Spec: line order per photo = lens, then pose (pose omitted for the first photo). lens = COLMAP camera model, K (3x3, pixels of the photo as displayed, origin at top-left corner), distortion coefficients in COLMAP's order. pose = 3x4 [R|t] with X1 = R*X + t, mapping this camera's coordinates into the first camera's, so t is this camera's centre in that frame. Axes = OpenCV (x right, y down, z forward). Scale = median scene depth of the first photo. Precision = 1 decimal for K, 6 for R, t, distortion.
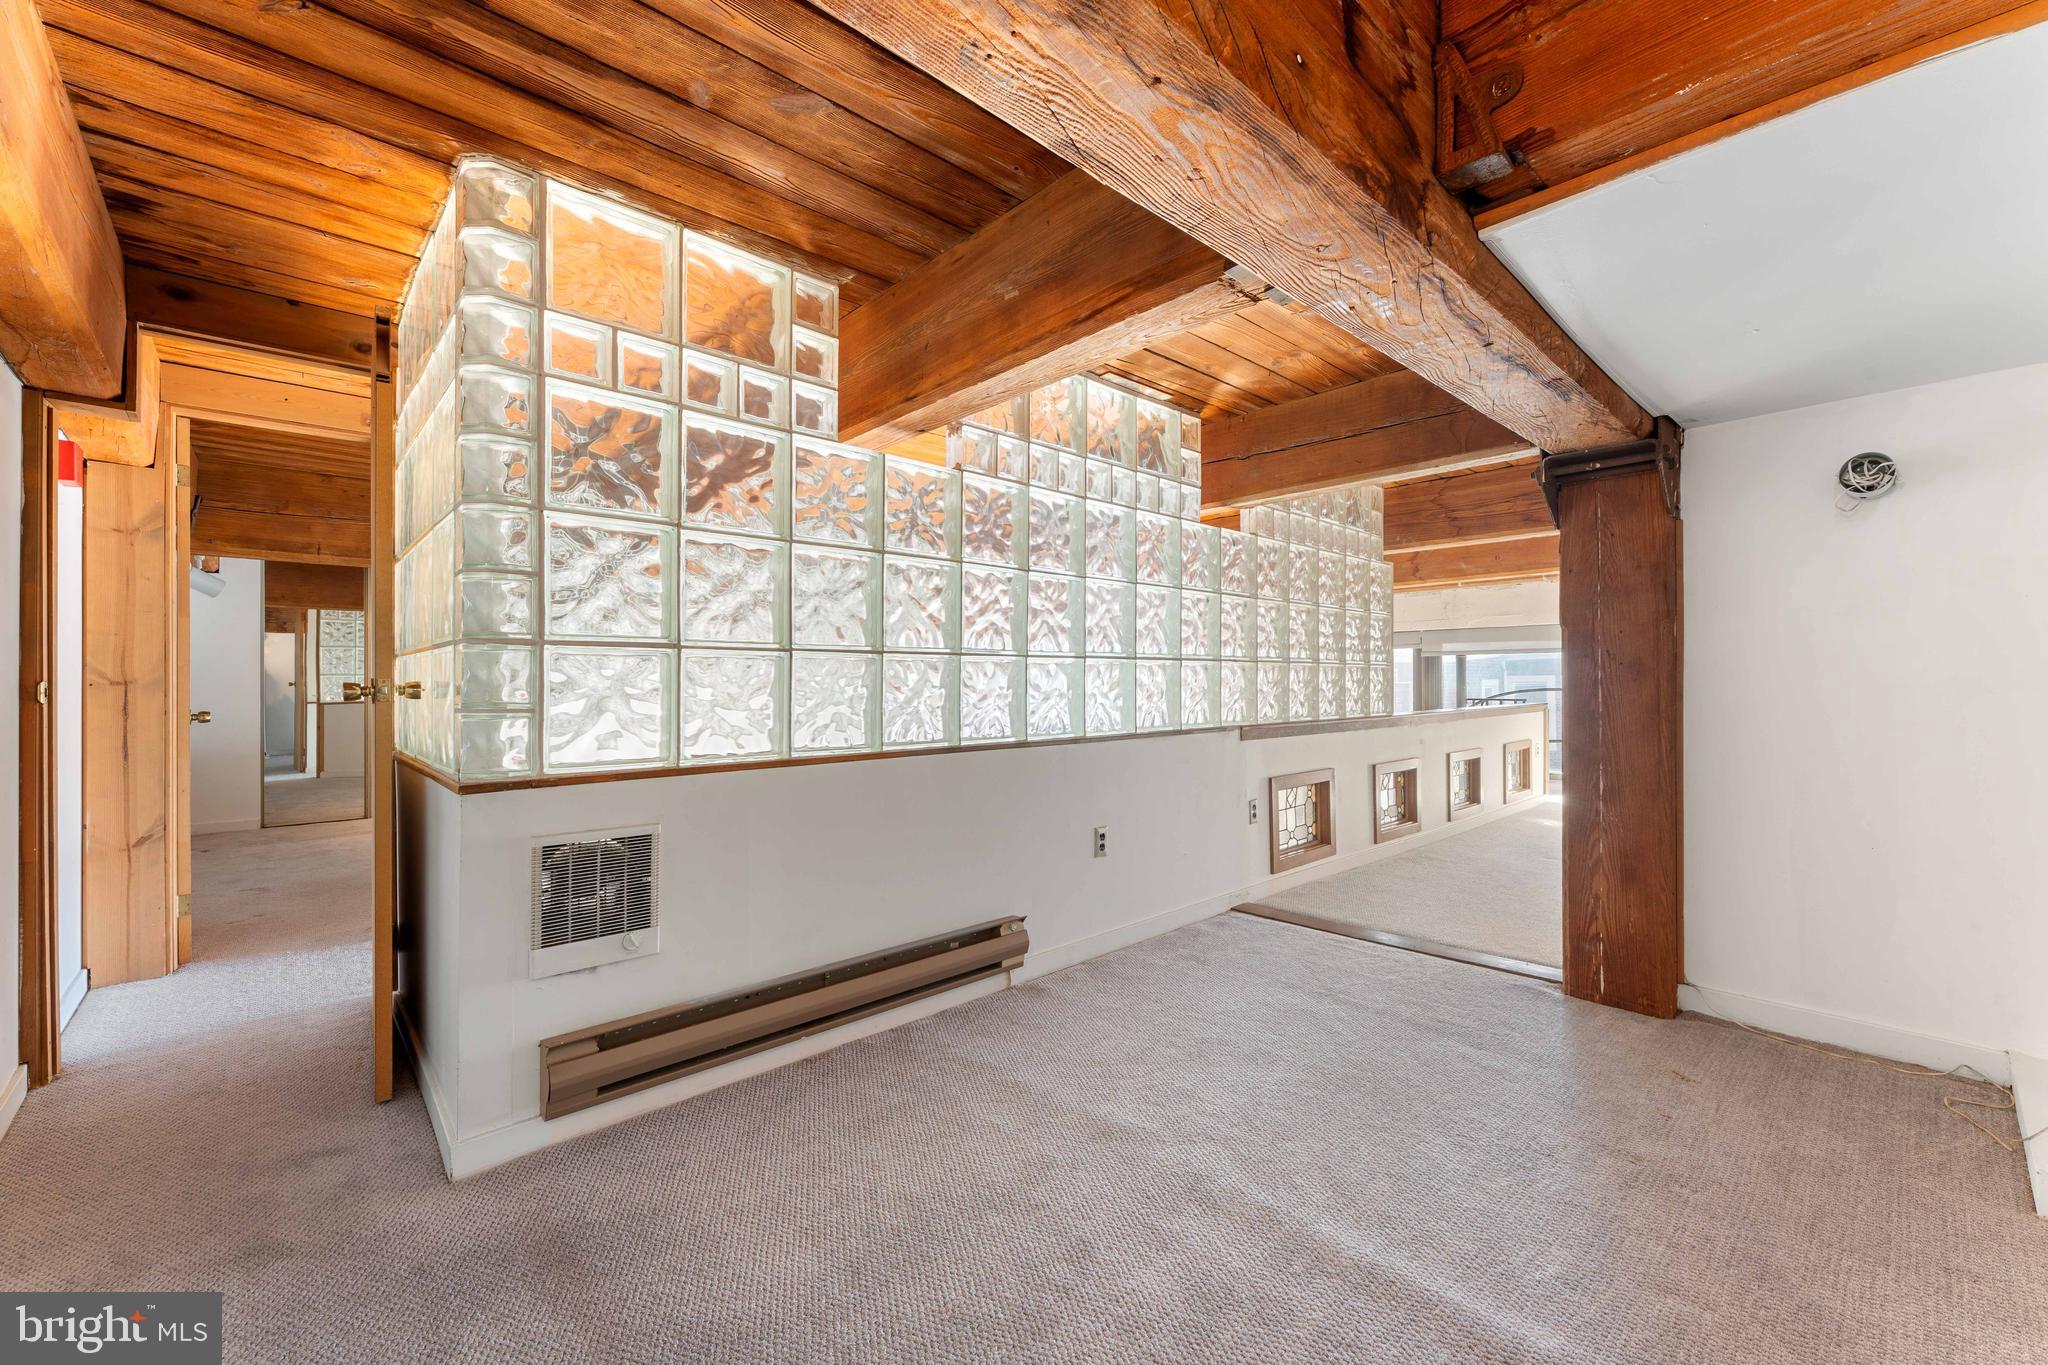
lens RADIAL K [[827.1, 0, 1024.0], [0, 827.1, 682.5], [0, 0, 1]] dist [-0.001166, -0.000059]
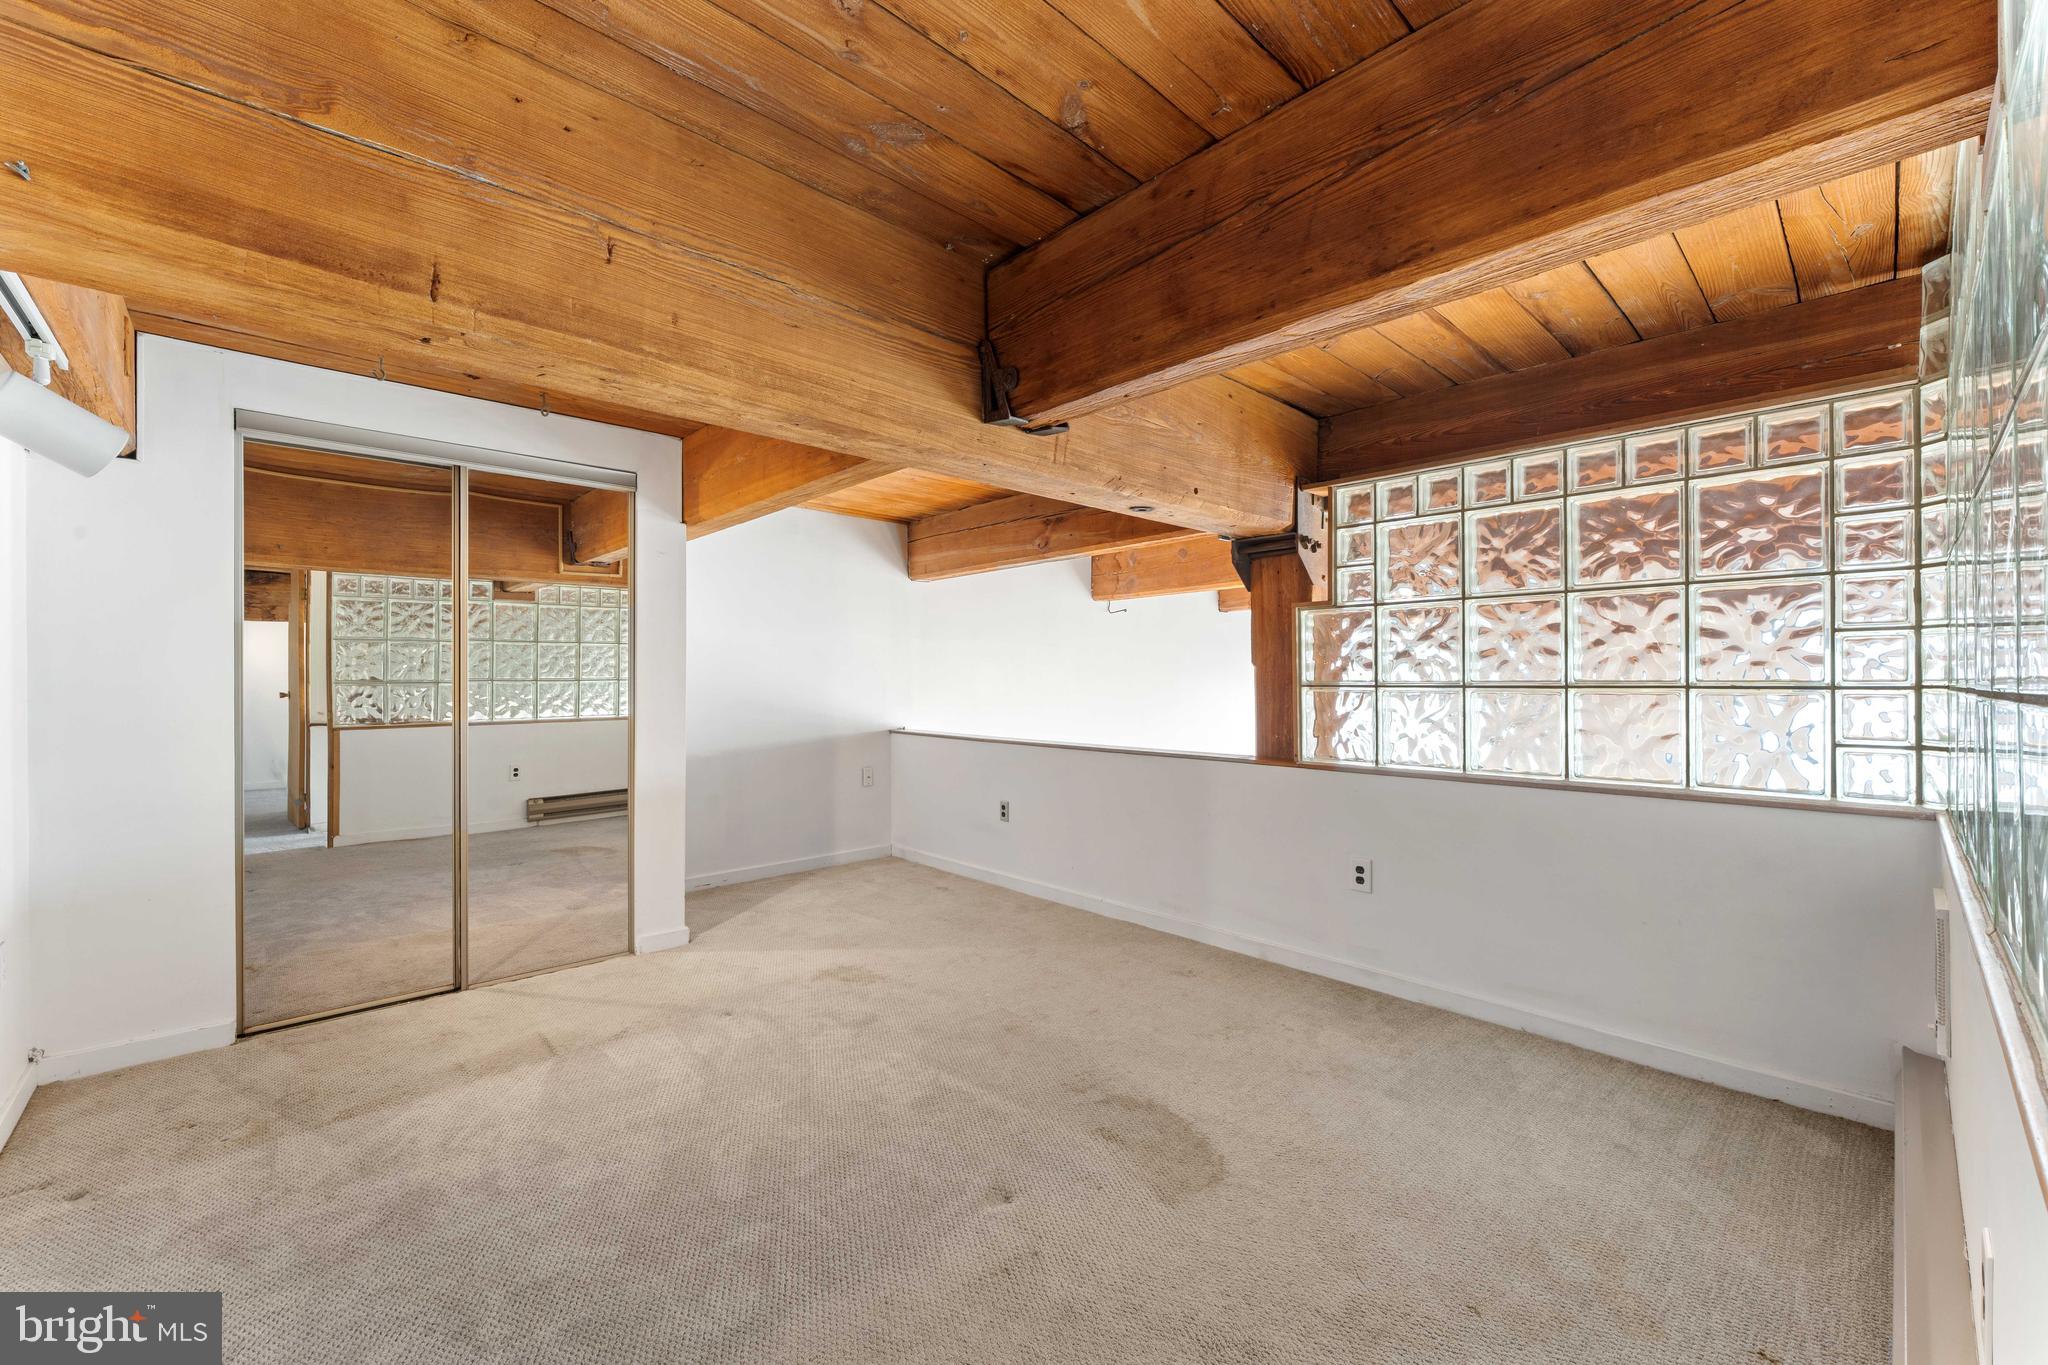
lens RADIAL K [[827.1, 0, 1024.0], [0, 827.1, 682.5], [0, 0, 1]] dist [-0.001166, -0.000059]
pose [[0.999898, -0.001642, 0.014196, -0.369673], [0.001647, 0.999999, -0.000372, -0.009979], [-0.014196, 0.000396, 0.999899, 0.401250]]
